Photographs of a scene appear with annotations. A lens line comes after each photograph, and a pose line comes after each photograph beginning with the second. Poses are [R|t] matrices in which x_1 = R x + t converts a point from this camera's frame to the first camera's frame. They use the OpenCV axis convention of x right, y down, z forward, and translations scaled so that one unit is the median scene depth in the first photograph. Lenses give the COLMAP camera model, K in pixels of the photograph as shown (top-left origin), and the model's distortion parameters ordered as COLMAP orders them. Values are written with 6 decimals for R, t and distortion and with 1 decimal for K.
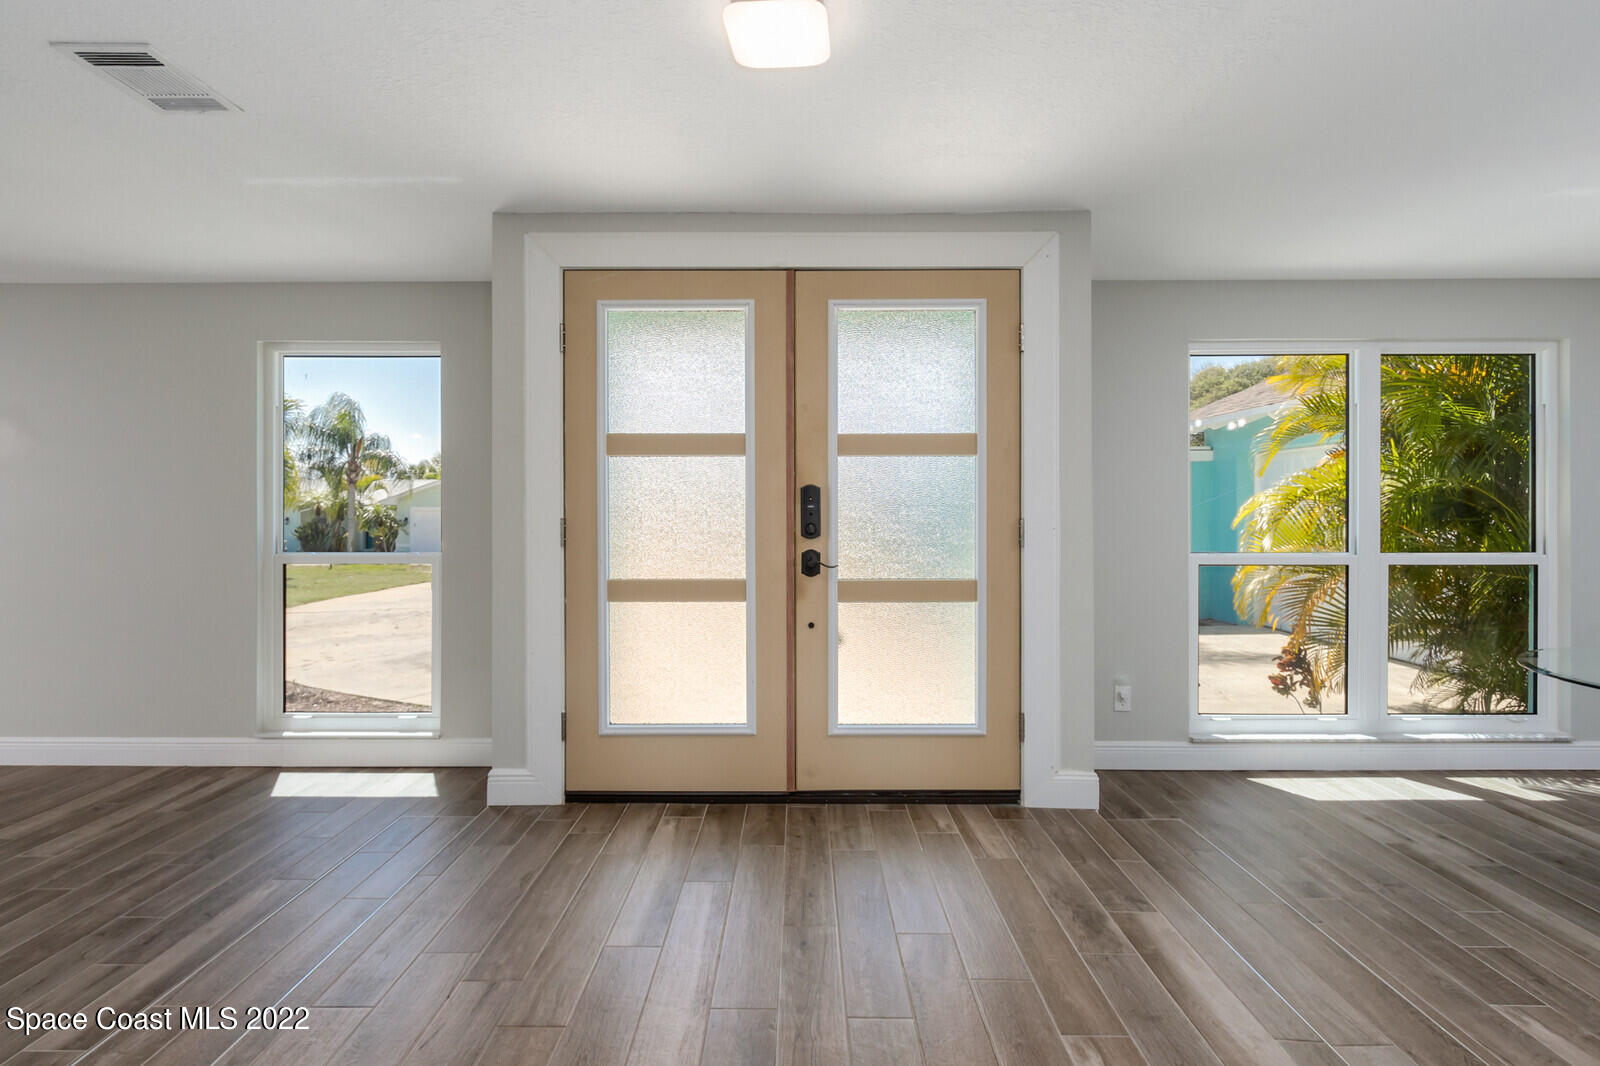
lens RADIAL K [[783.4, 0, 804.7], [0, 783.4, 530.9], [0, 0, 1]] dist [-0.008093, -0.000867]
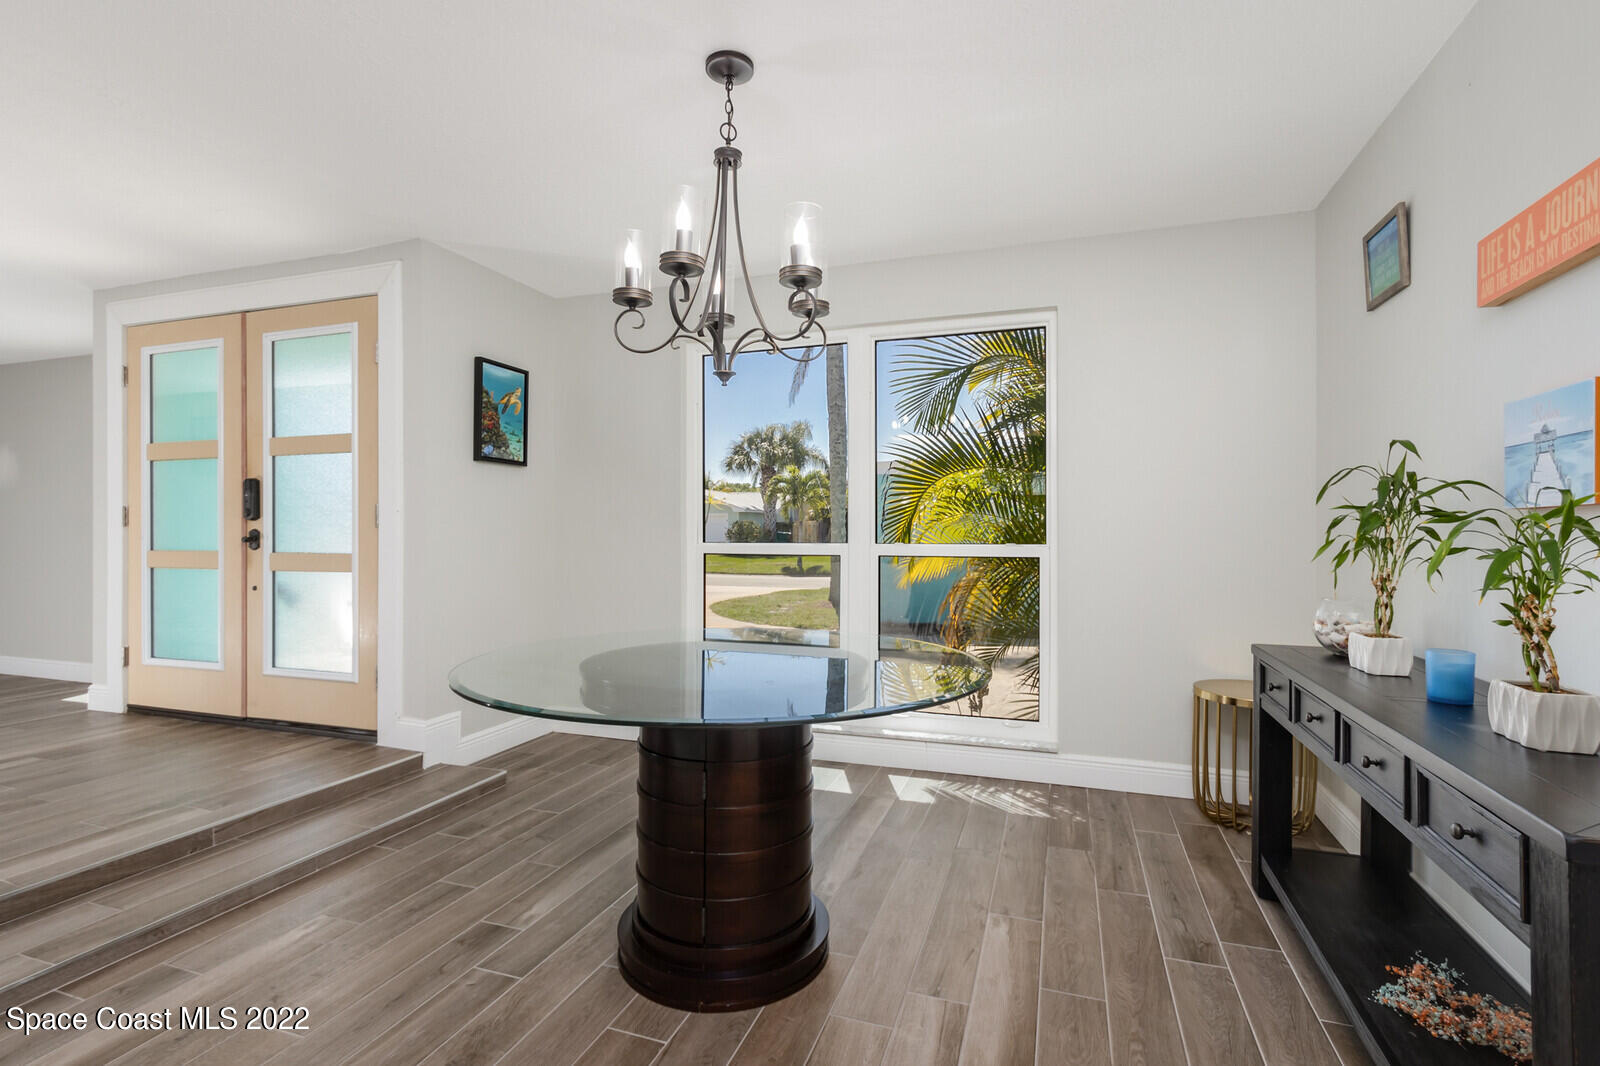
lens RADIAL K [[755.6, 0, 793.8], [0, 755.6, 528.4], [0, 0, 1]] dist [-0.000832, -0.000723]
pose [[0.957173, 0.008416, -0.289394, 1.198536], [-0.011463, 0.999895, -0.008835, 0.023715], [0.289289, 0.011774, 0.957169, 0.072038]]
